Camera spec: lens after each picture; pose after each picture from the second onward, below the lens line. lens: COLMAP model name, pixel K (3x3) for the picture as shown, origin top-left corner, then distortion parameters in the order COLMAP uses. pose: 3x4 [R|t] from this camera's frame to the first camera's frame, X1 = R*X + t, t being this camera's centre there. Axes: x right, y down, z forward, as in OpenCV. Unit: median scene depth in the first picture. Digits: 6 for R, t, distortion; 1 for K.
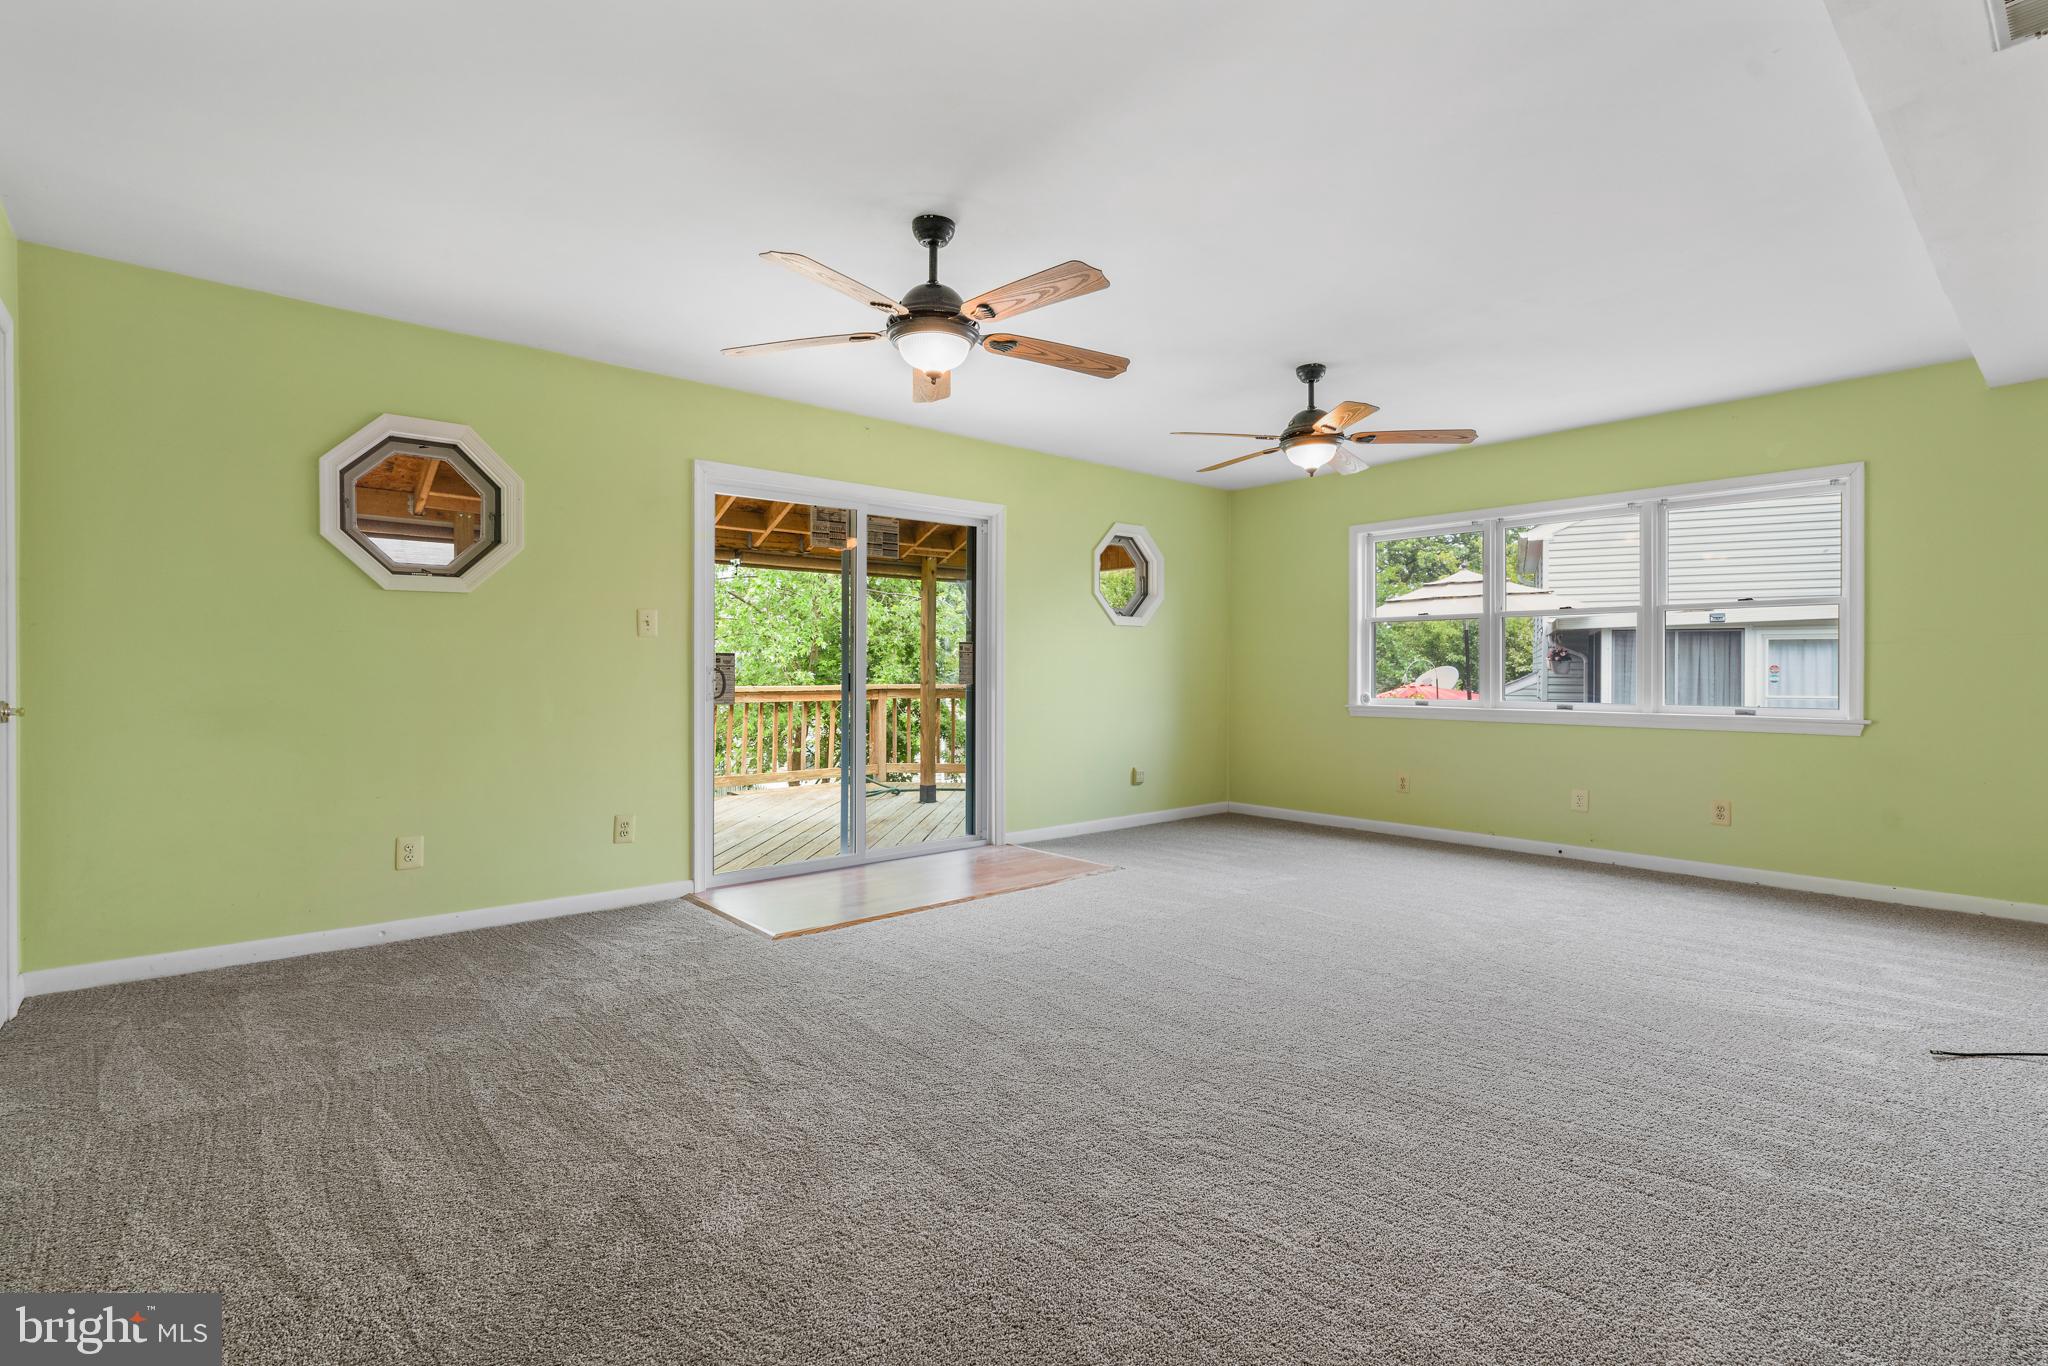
lens RADIAL K [[932.8, 0, 1017.5], [0, 932.8, 678.1], [0, 0, 1]] dist [-0.006753, 0.002414]
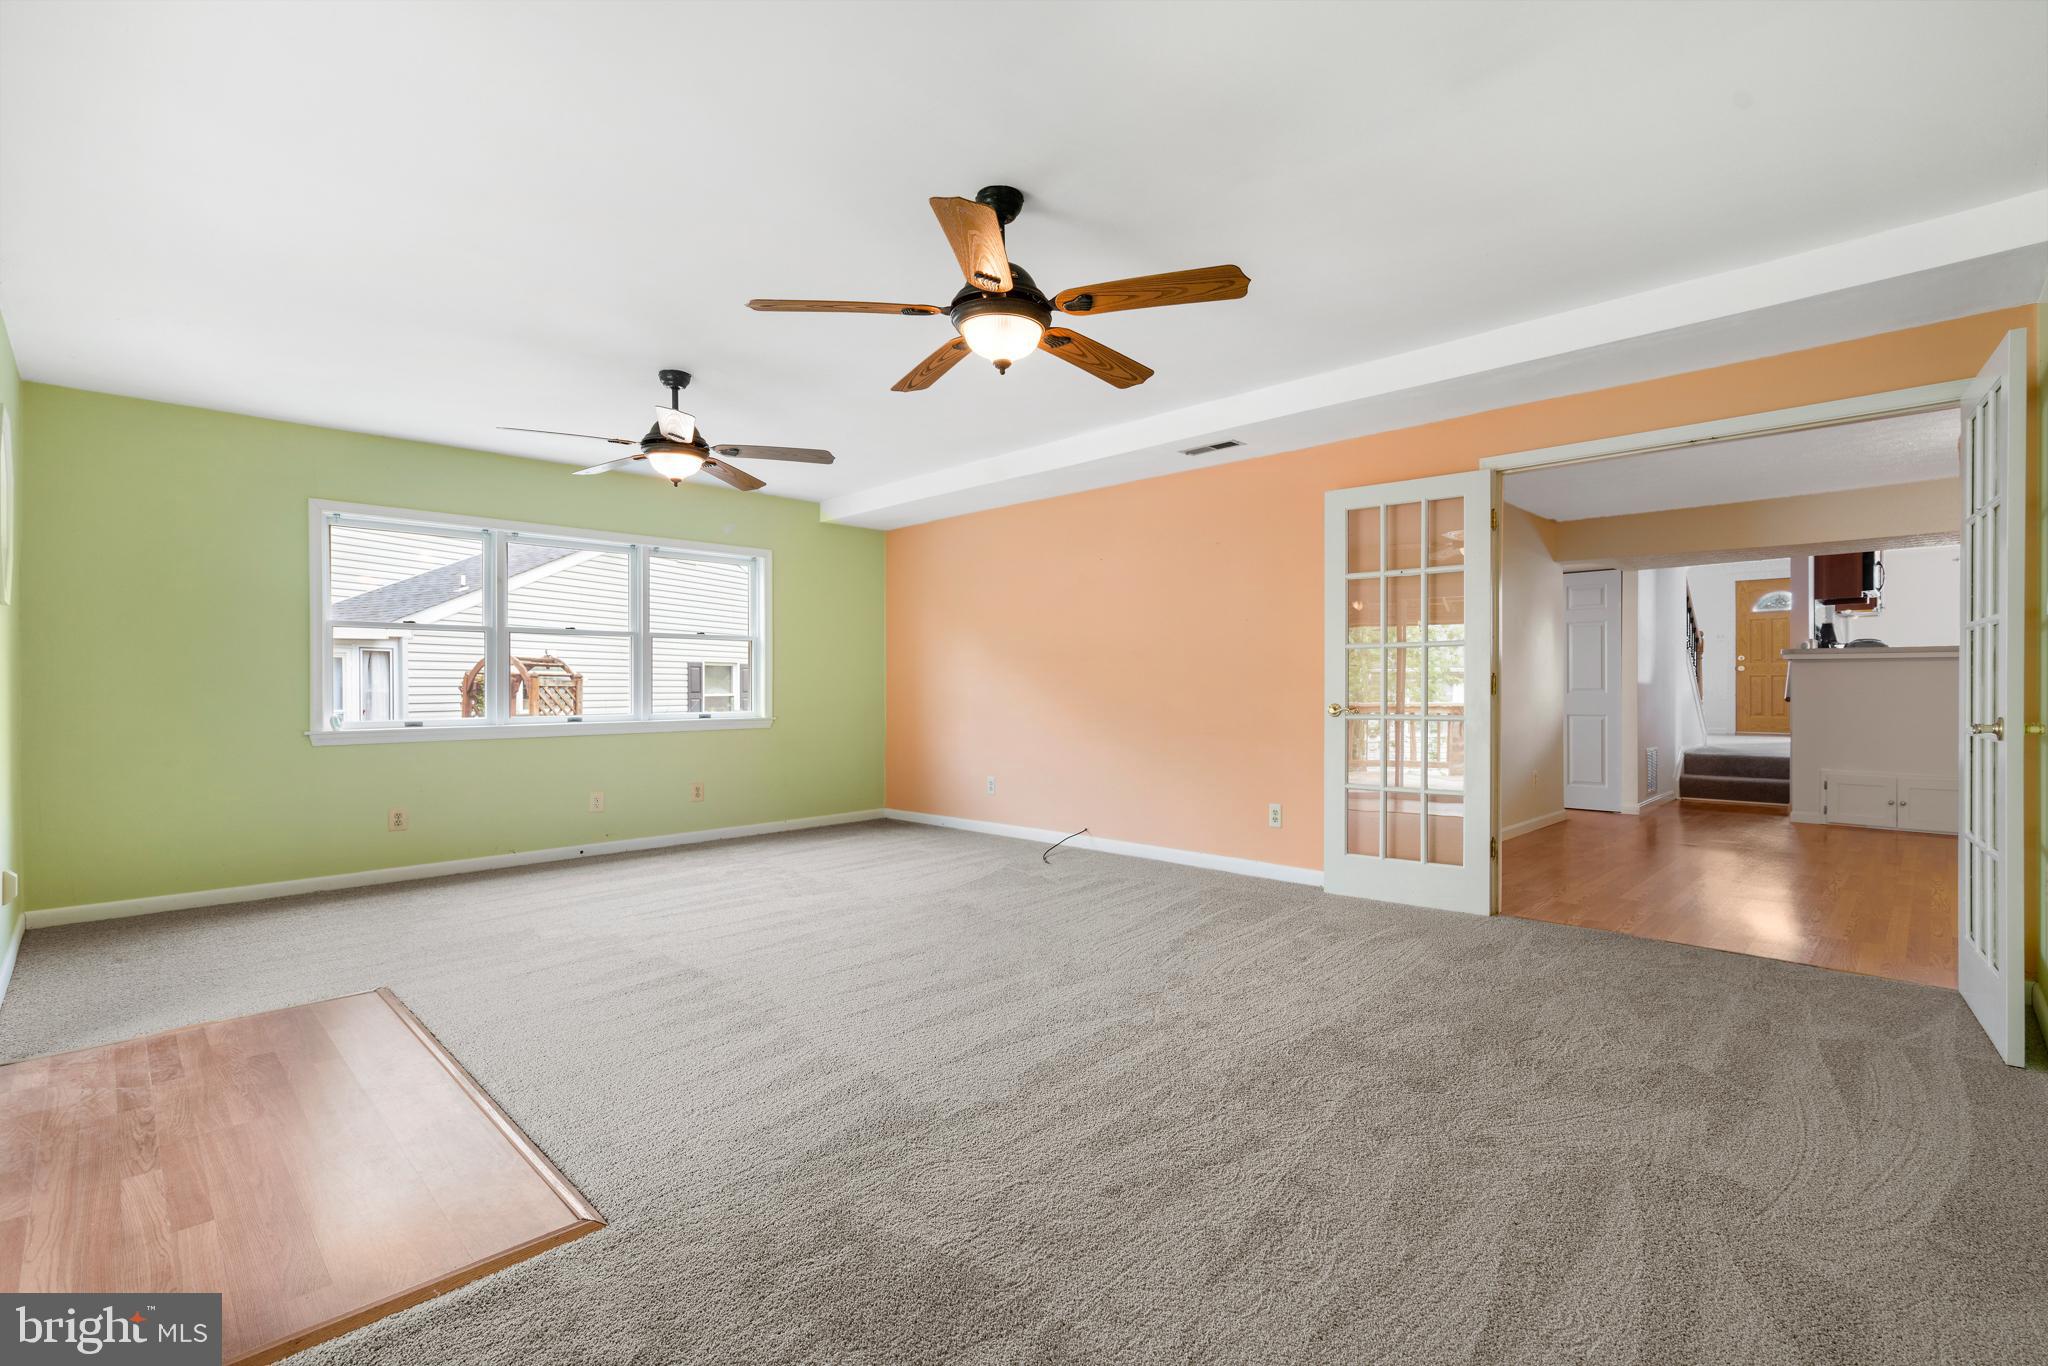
lens RADIAL K [[932.8, 0, 1013.5], [0, 932.8, 686.4], [0, 0, 1]] dist [-0.006753, 0.002414]
pose [[-0.071620, -0.004636, 0.997421, -0.544306], [0.009598, 0.999940, 0.005337, -0.008380], [-0.997386, 0.009955, -0.071572, 0.577895]]
